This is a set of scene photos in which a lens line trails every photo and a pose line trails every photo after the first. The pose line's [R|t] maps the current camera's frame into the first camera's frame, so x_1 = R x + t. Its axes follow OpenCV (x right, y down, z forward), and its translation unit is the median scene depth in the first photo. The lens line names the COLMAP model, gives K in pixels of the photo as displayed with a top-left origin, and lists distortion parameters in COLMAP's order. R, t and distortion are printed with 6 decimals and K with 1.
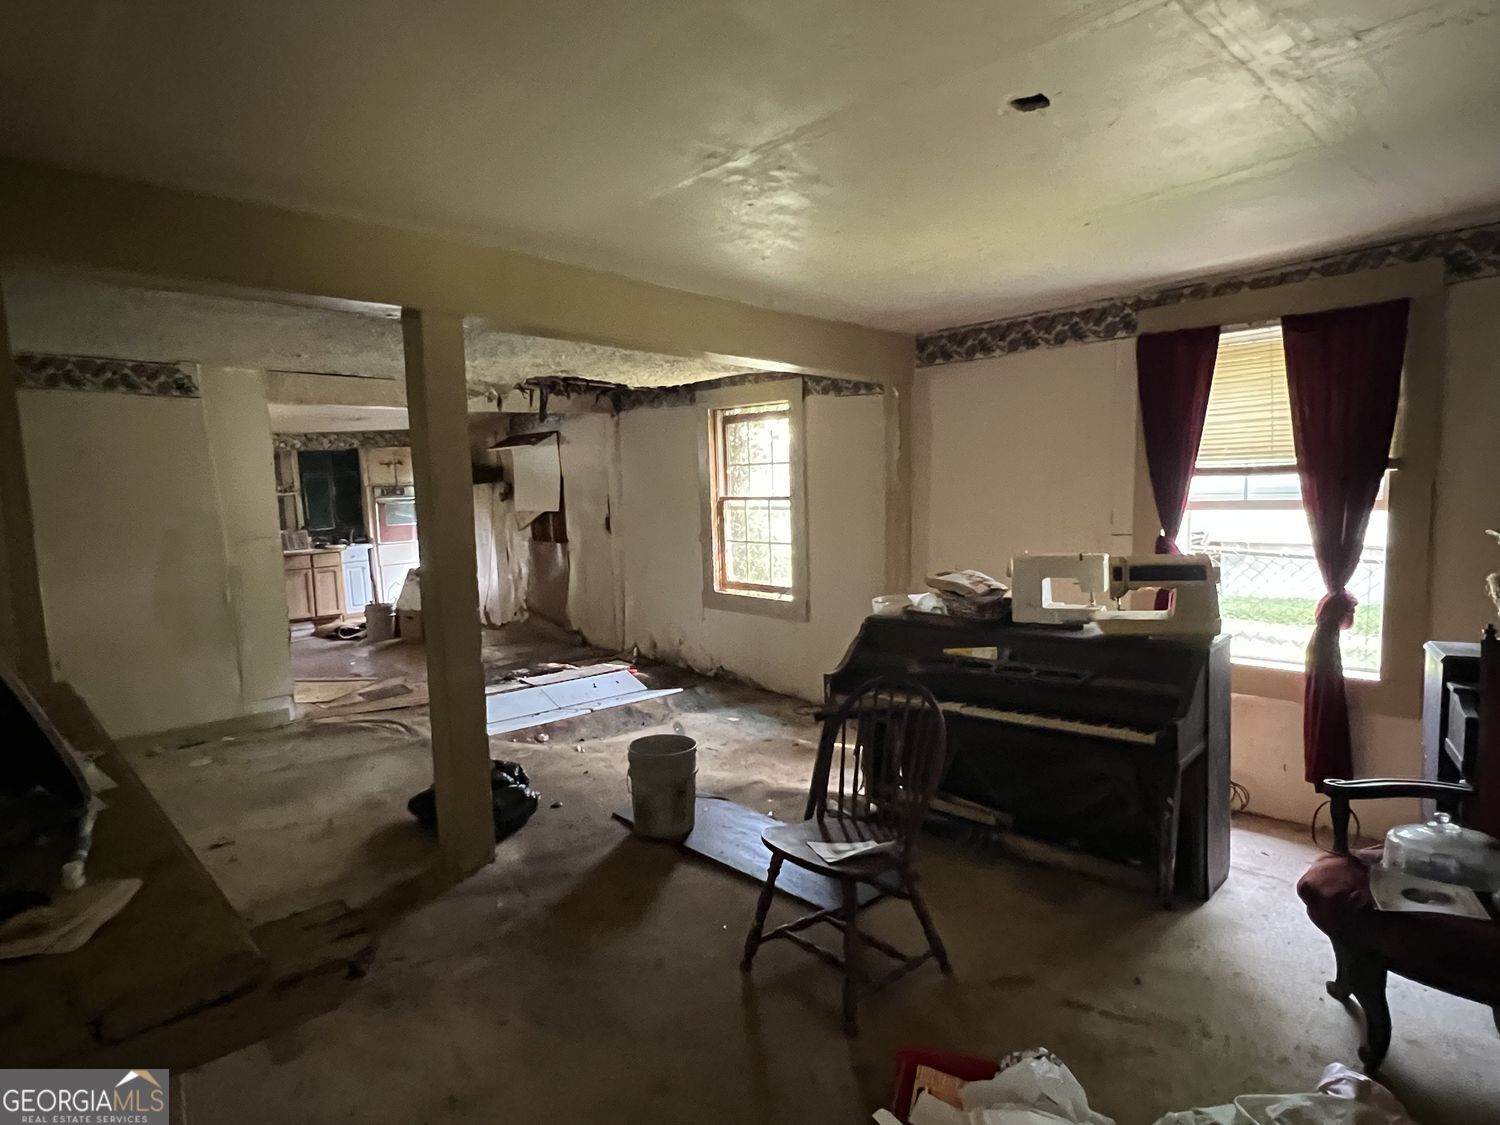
lens RADIAL K [[864.1, 0, 748.3], [0, 864.1, 569.4], [0, 0, 1]] dist [-0.004821, -0.000409]
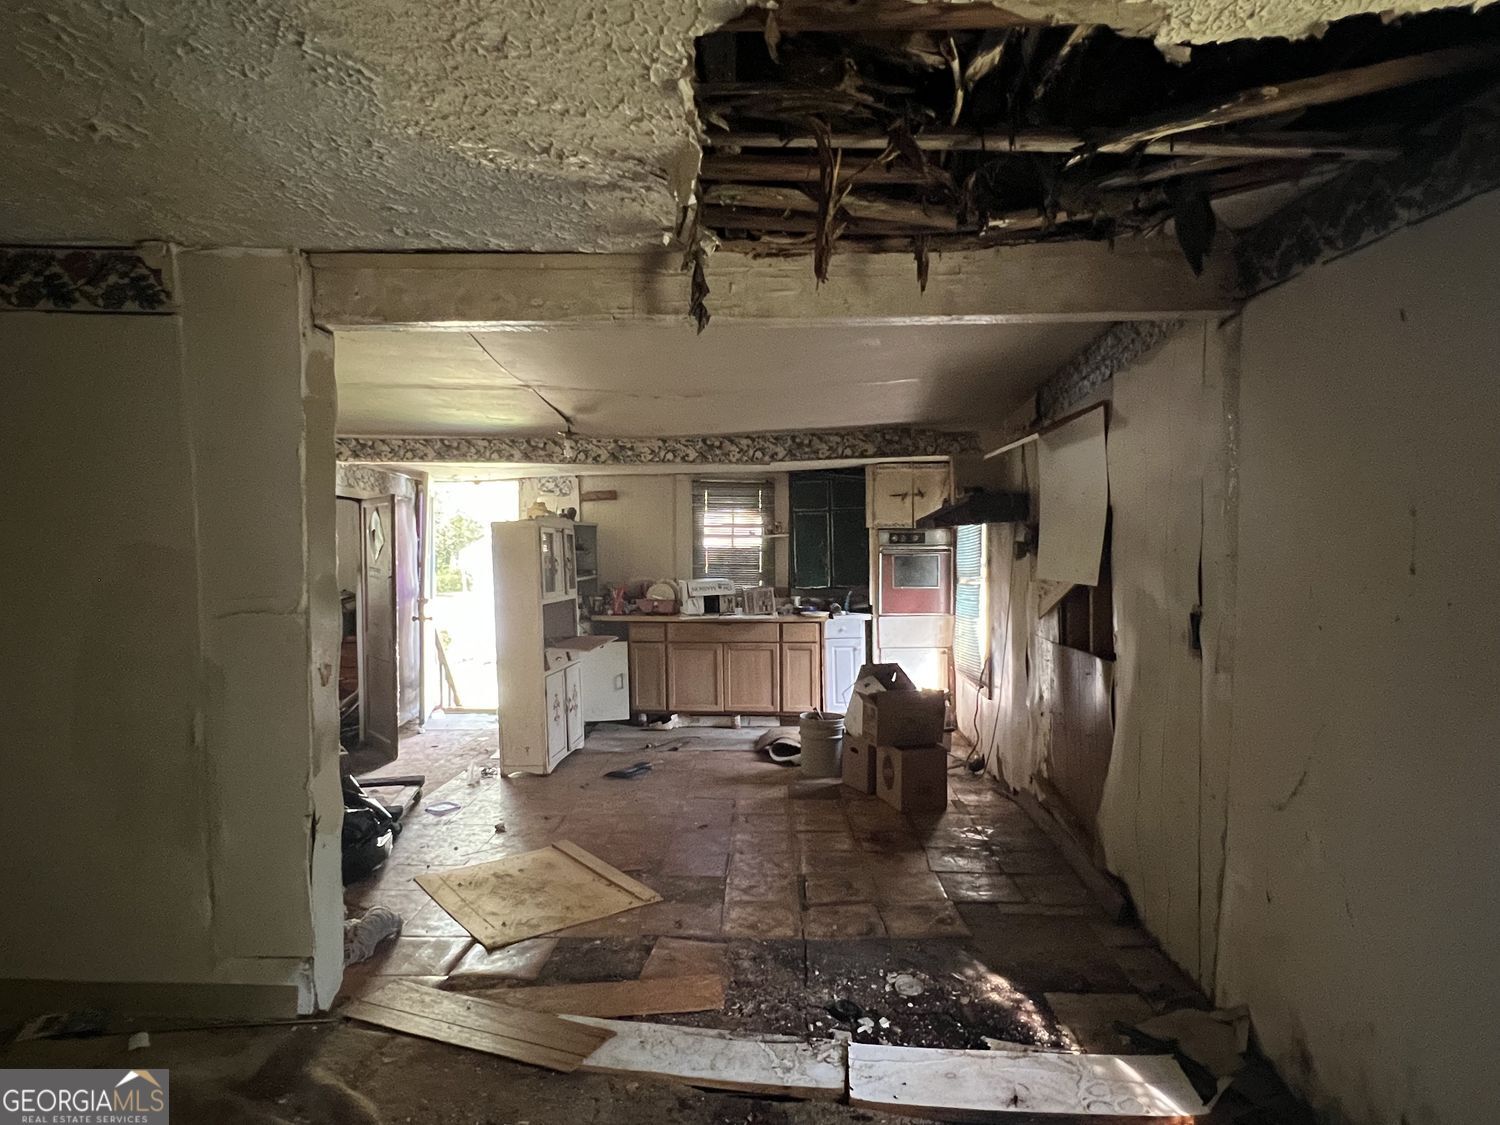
lens RADIAL K [[864.1, 0, 748.3], [0, 864.1, 569.4], [0, 0, 1]] dist [-0.004821, -0.000409]
pose [[0.704492, 0.051692, -0.707827, -0.044587], [-0.096807, 0.995021, -0.023684, -0.057224], [0.703079, 0.085208, 0.705988, 0.672586]]
